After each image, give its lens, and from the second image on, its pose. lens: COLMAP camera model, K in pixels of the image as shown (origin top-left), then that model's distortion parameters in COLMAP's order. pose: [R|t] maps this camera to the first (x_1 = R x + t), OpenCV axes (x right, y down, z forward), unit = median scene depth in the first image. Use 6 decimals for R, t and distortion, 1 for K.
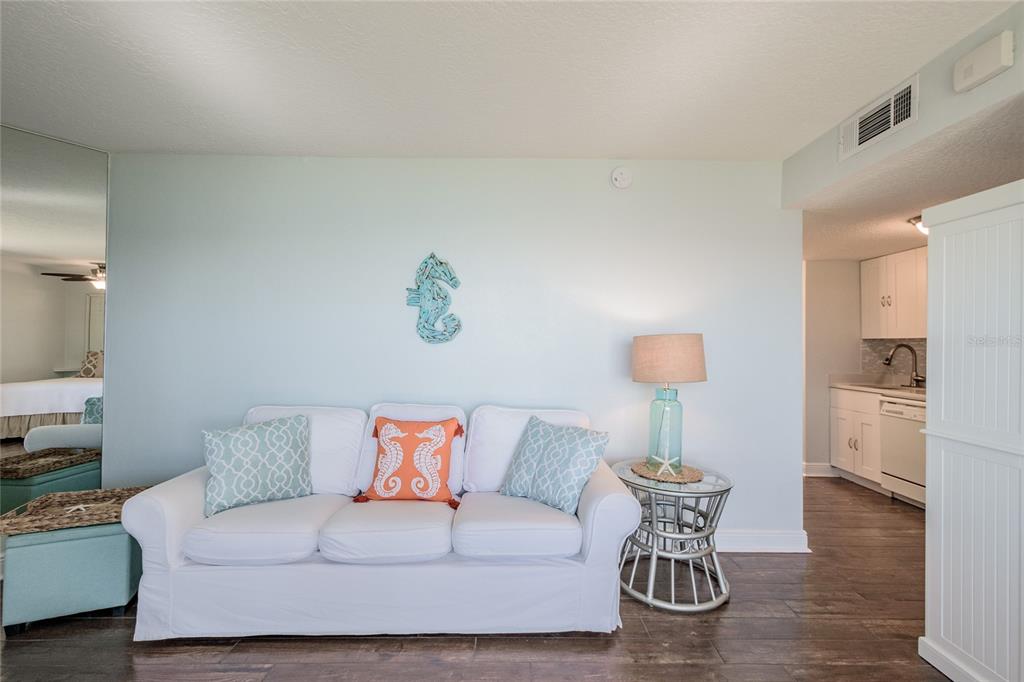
lens RADIAL K [[445.3, 0, 525.5], [0, 445.3, 339.2], [0, 0, 1]] dist [0.000756, 0.000180]
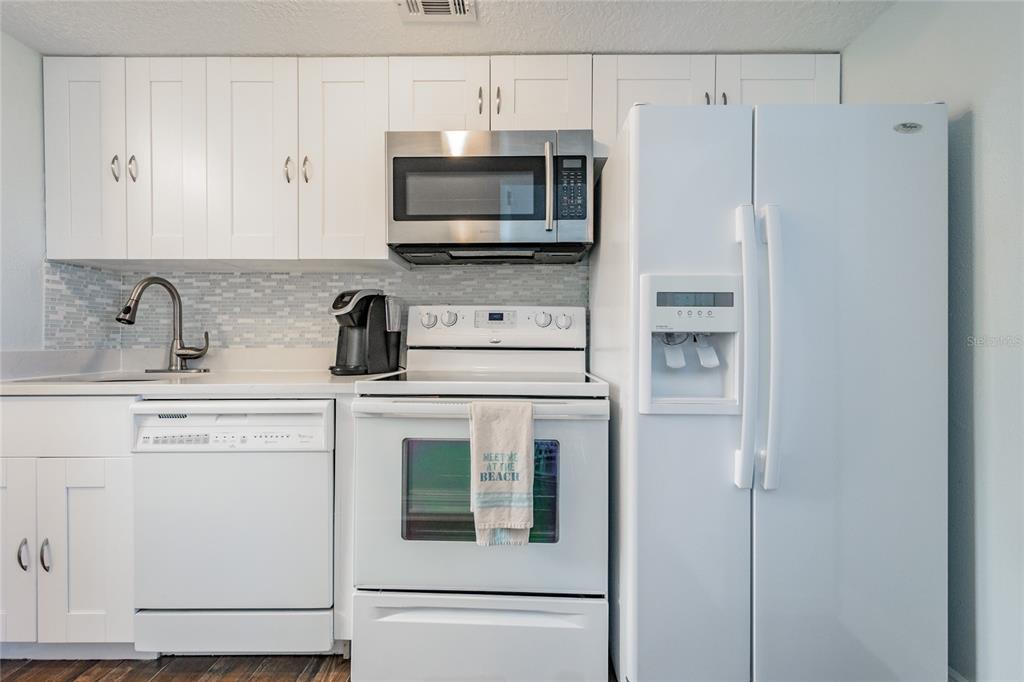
lens RADIAL K [[445.3, 0, 525.5], [0, 445.3, 339.2], [0, 0, 1]] dist [0.000756, 0.000180]
pose [[0.025430, -0.012489, 0.999599, 0.407632], [-0.011895, 0.999847, 0.012795, 0.062860], [-0.999606, -0.012216, 0.025278, 0.618080]]
